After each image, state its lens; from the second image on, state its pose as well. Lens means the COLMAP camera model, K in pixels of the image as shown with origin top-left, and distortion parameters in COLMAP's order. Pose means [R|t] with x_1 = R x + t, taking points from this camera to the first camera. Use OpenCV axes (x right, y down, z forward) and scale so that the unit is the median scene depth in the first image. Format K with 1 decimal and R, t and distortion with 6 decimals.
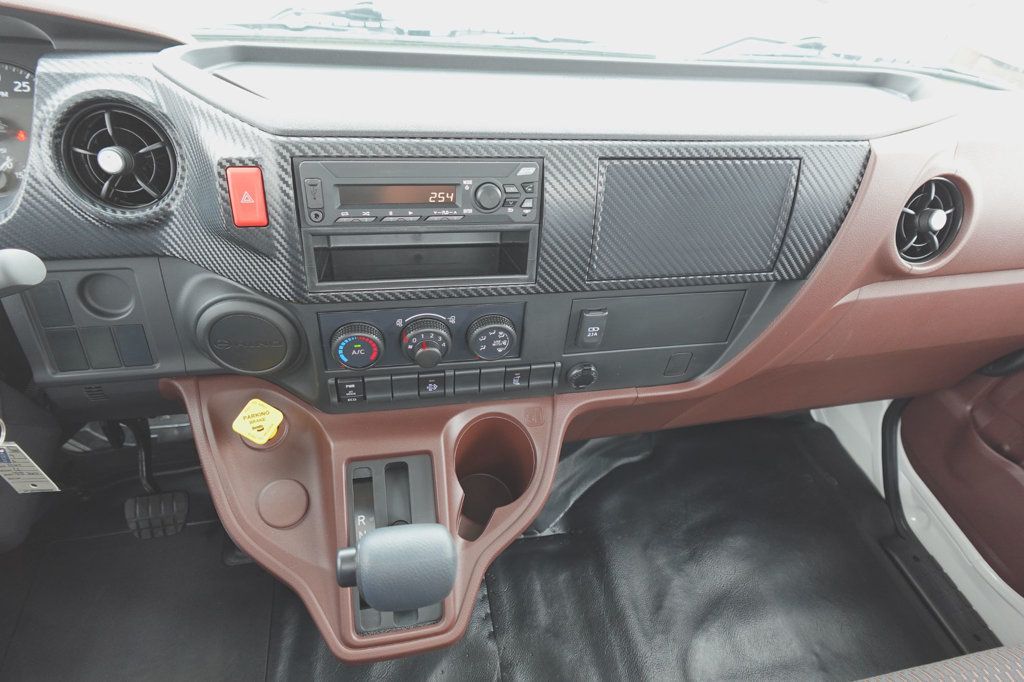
lens RADIAL K [[572.3, 0, 513.7], [0, 572.3, 343.8], [0, 0, 1]] dist [-0.003503, -0.001774]
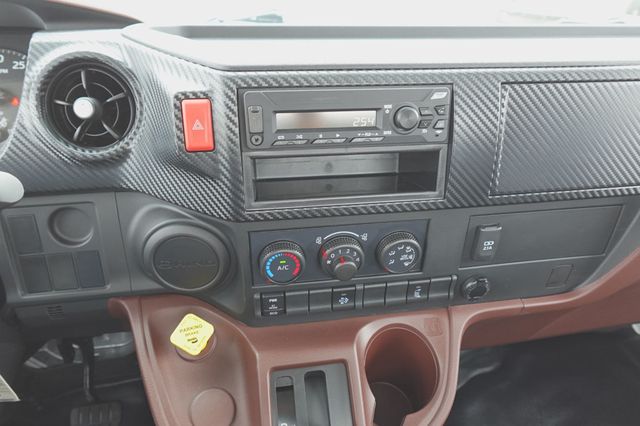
lens RADIAL K [[422.3, 0, 322.2], [0, 422.3, 215.0], [0, 0, 1]] dist [-0.012289, 0.006947]
pose [[0.997004, -0.037487, -0.067653, -0.128868], [0.025993, 0.986217, -0.163402, 0.046978], [0.072846, 0.161154, 0.984237, 0.168649]]
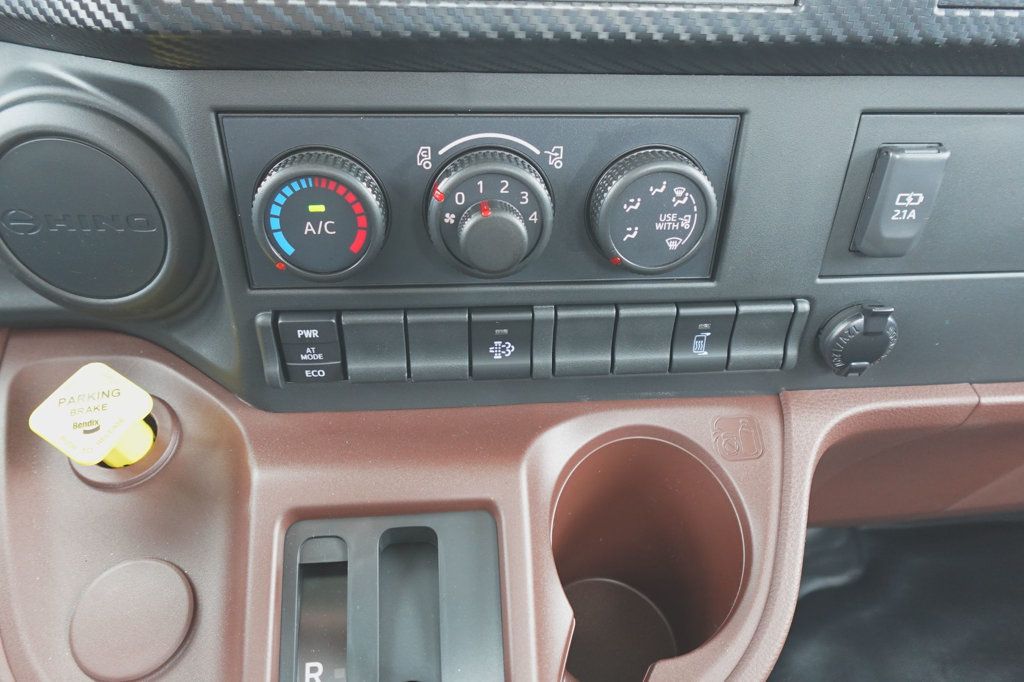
lens RADIAL K [[675.8, 0, 515.0], [0, 675.8, 343.9], [0, 0, 1]] dist [-0.012289, 0.006947]
pose [[0.992249, 0.002000, -0.124248, -0.075098], [-0.020272, 0.989082, -0.145968, 0.151371], [0.122600, 0.147355, 0.981456, 0.540341]]
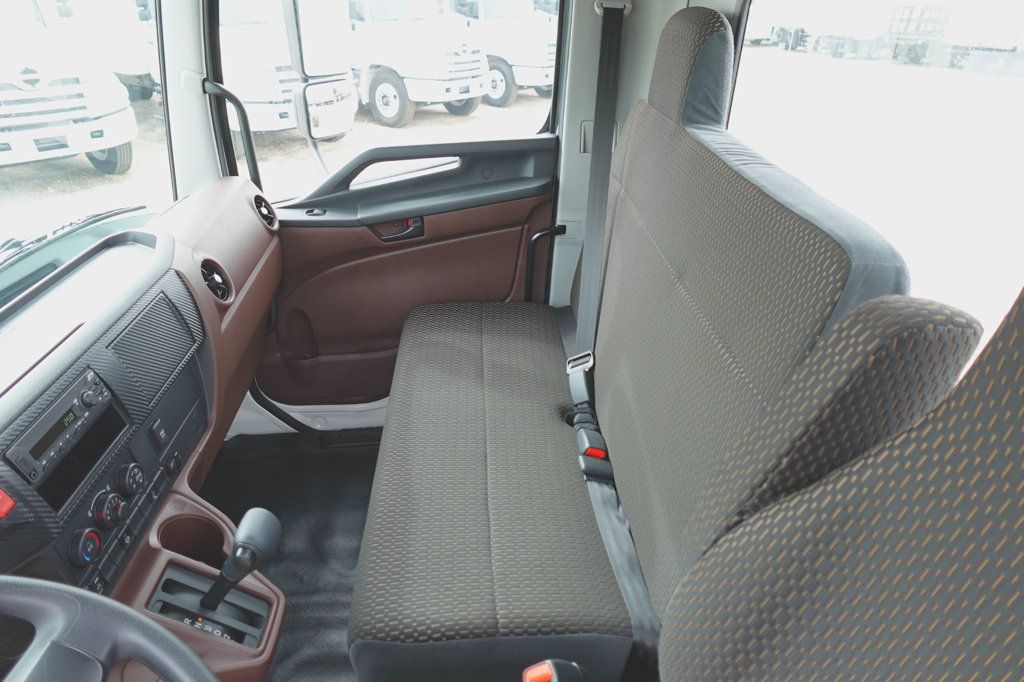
lens RADIAL K [[619.2, 0, 511.3], [0, 619.2, 339.1], [0, 0, 1]] dist [-0.000439, -0.002974]
pose [[0.134859, -0.577656, 0.805063, -1.002561], [0.695937, 0.633569, 0.338026, -0.097696], [-0.705326, 0.514688, 0.487455, -0.689241]]
